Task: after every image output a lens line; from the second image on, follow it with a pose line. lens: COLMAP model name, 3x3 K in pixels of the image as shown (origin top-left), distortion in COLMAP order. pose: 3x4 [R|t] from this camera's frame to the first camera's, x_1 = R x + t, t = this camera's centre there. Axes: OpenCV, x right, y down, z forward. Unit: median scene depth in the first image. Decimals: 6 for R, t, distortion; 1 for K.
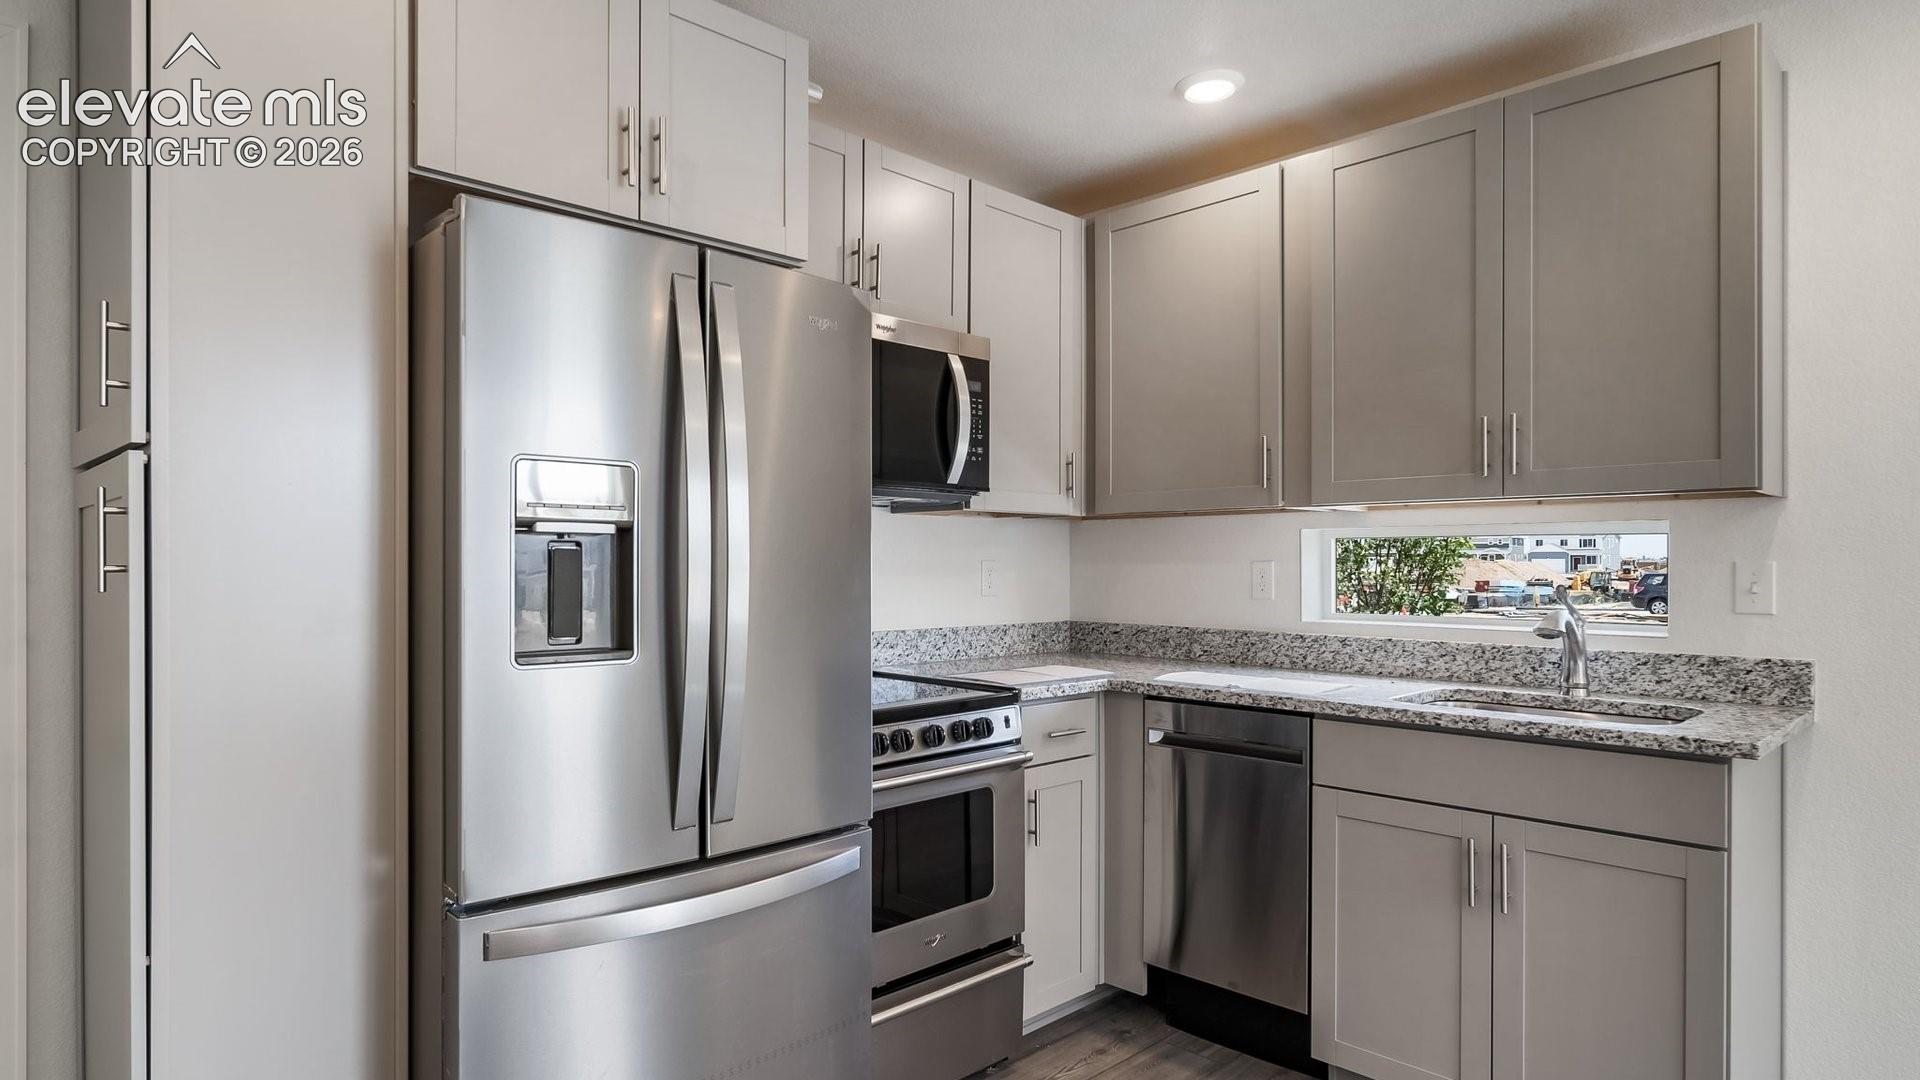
lens RADIAL K [[1053.9, 0, 917.3], [0, 1053.9, 546.9], [0, 0, 1]] dist [0.000513, 0.000288]
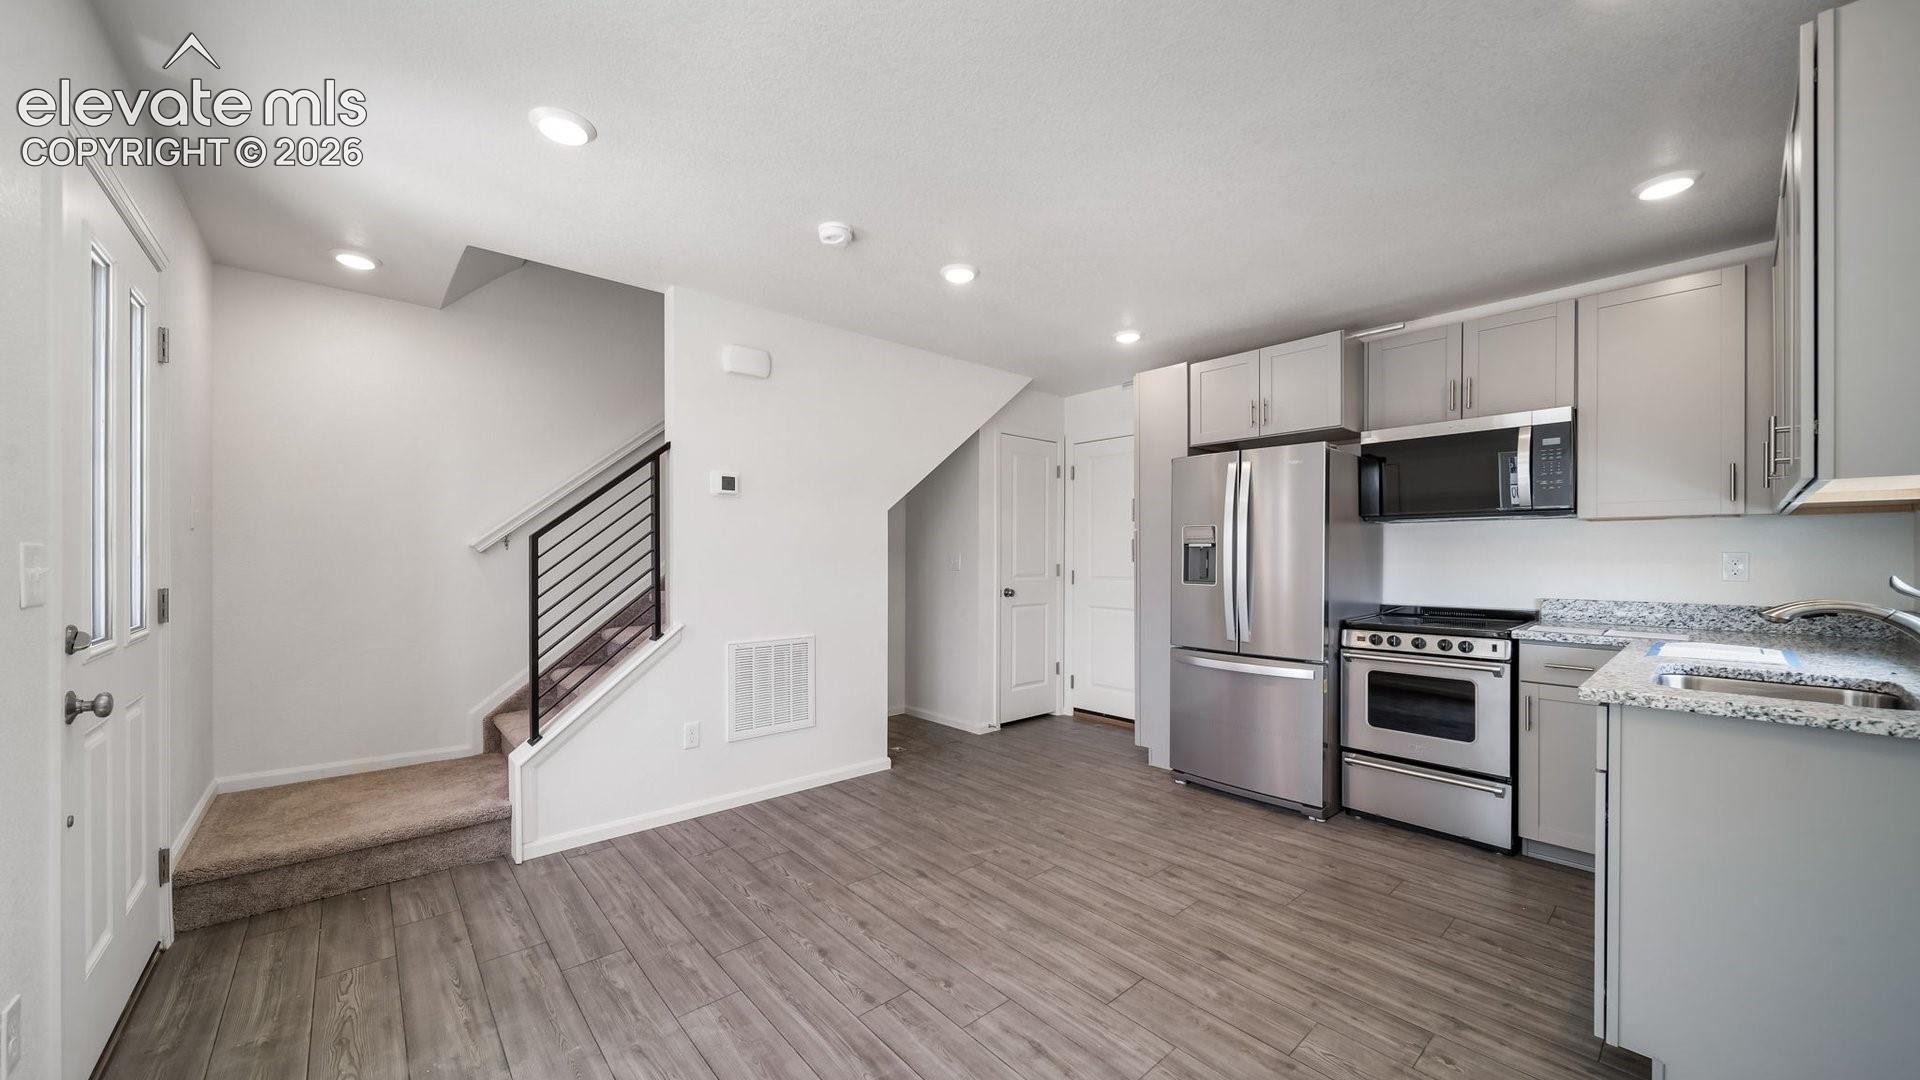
lens RADIAL K [[682.0, 0, 935.8], [0, 682.0, 560.2], [0, 0, 1]] dist [-0.002490, -0.000205]
pose [[-0.050223, 0.005685, -0.998722, 1.153433], [0.016524, 0.999852, 0.004860, 0.004077], [0.998601, -0.016258, -0.050309, 0.151973]]
